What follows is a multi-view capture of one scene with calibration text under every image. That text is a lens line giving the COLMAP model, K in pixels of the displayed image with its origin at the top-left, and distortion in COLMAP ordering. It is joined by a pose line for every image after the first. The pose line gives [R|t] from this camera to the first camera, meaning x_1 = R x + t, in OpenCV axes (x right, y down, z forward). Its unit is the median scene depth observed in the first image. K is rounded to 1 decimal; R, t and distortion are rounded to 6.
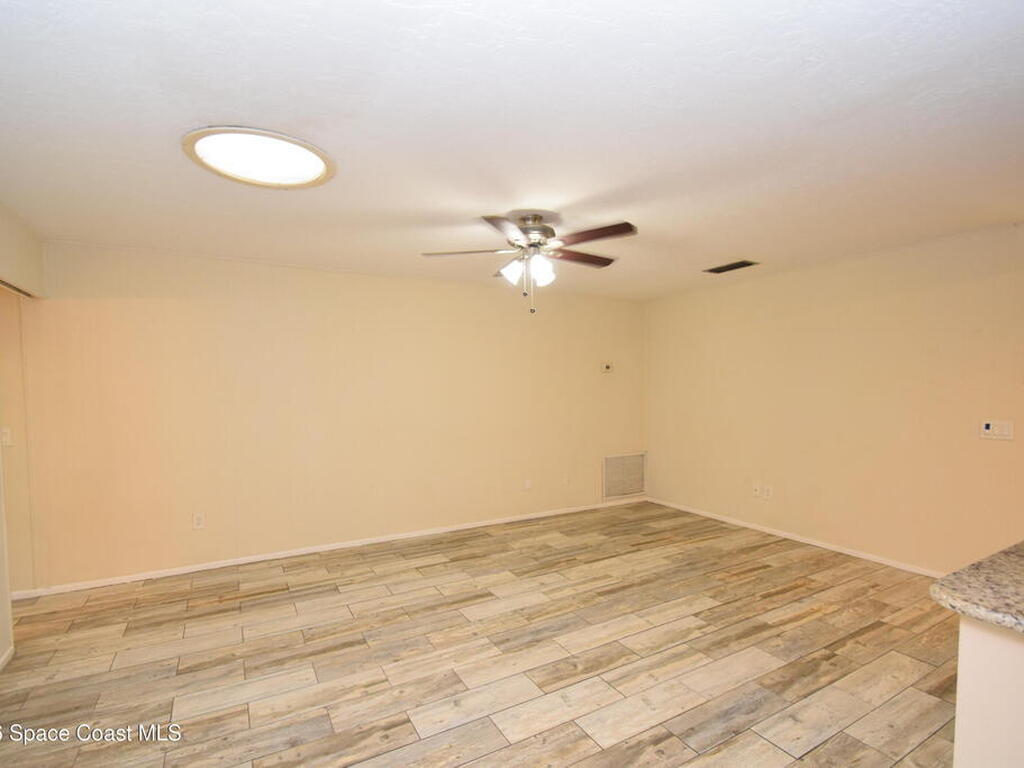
lens RADIAL K [[500.4, 0, 502.3], [0, 500.4, 405.3], [0, 0, 1]] dist [0.011379, -0.017983]
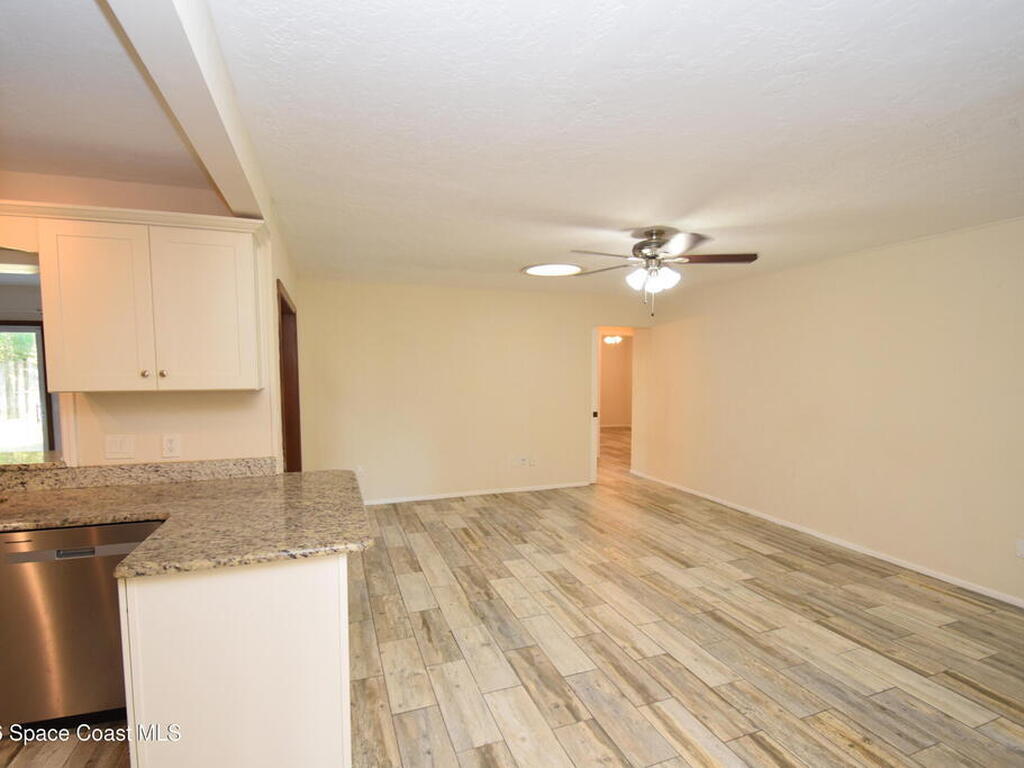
lens RADIAL K [[500.4, 0, 502.3], [0, 500.4, 405.3], [0, 0, 1]] dist [0.011379, -0.017983]
pose [[-0.161708, 0.084006, -0.983257, 1.180066], [-0.034402, 0.995285, 0.090692, -0.070275], [0.986239, 0.048492, -0.158056, 0.798167]]
